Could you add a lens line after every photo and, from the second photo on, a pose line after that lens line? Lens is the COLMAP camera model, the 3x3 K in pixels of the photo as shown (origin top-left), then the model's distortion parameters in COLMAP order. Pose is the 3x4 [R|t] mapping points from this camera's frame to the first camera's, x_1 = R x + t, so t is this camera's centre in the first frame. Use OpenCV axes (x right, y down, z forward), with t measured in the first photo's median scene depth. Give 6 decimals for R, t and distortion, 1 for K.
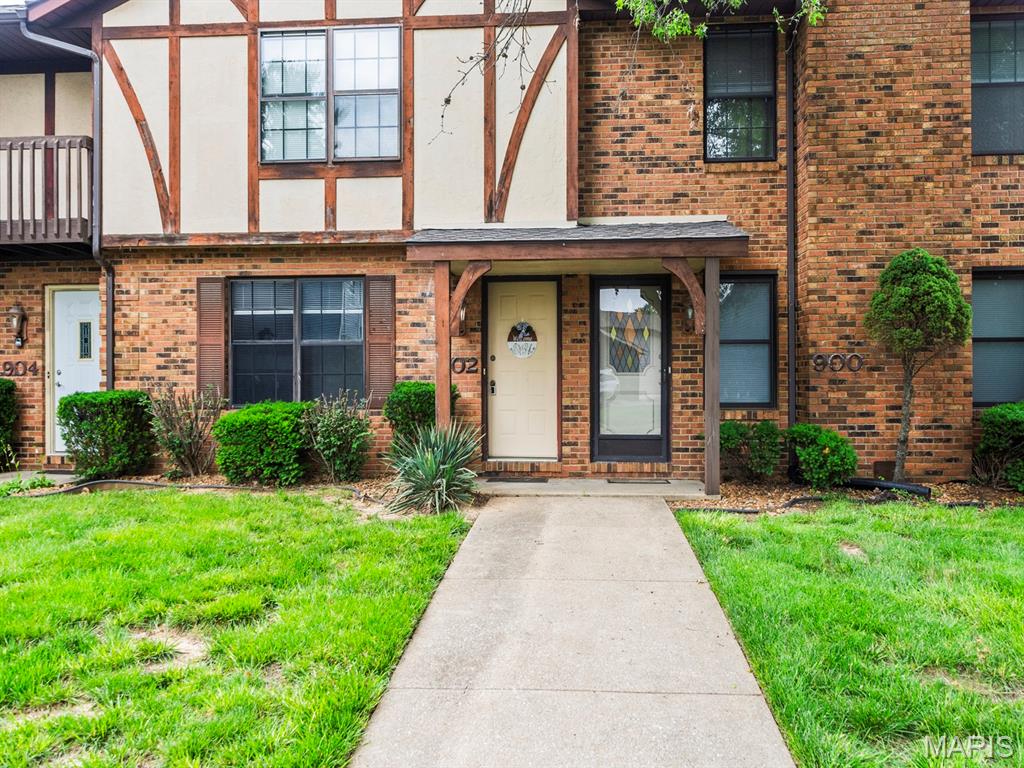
lens RADIAL K [[892.5, 0, 512.1], [0, 892.5, 382.3], [0, 0, 1]] dist [0.001727, -0.006793]
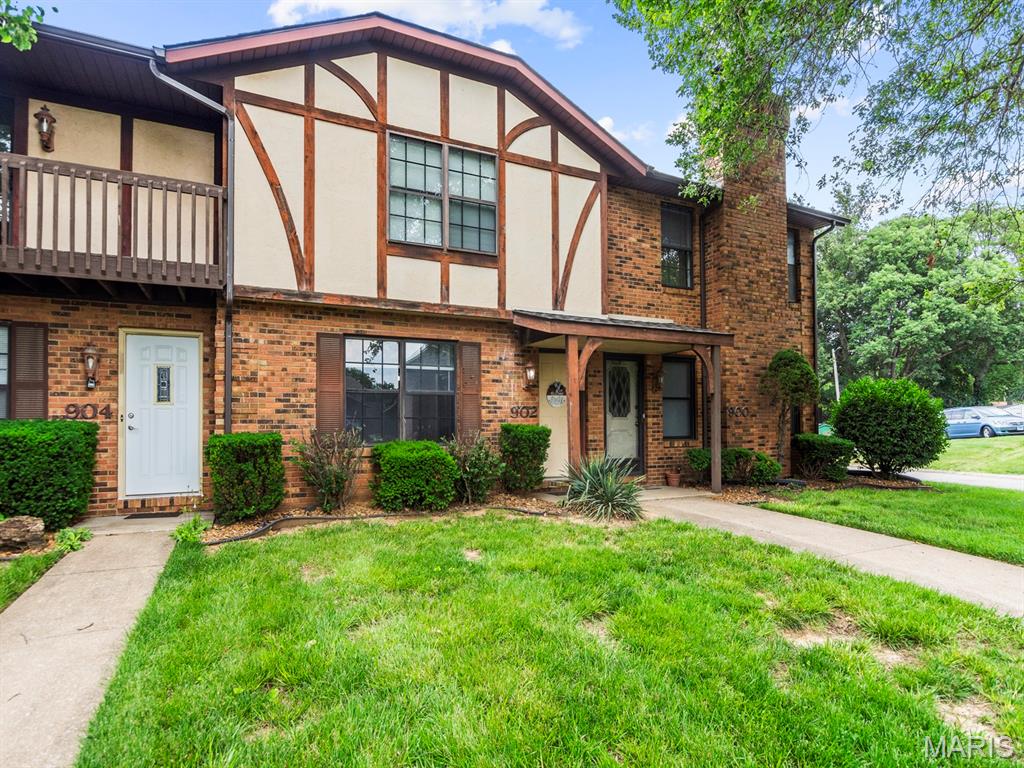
lens RADIAL K [[569.8, 0, 505.8], [0, 569.8, 411.6], [0, 0, 1]] dist [-0.003150, -0.000583]
pose [[0.856963, 0.008057, 0.515316, -0.537922], [0.003222, 0.999774, -0.020990, -0.000995], [-0.515369, 0.019648, 0.856743, 0.269824]]
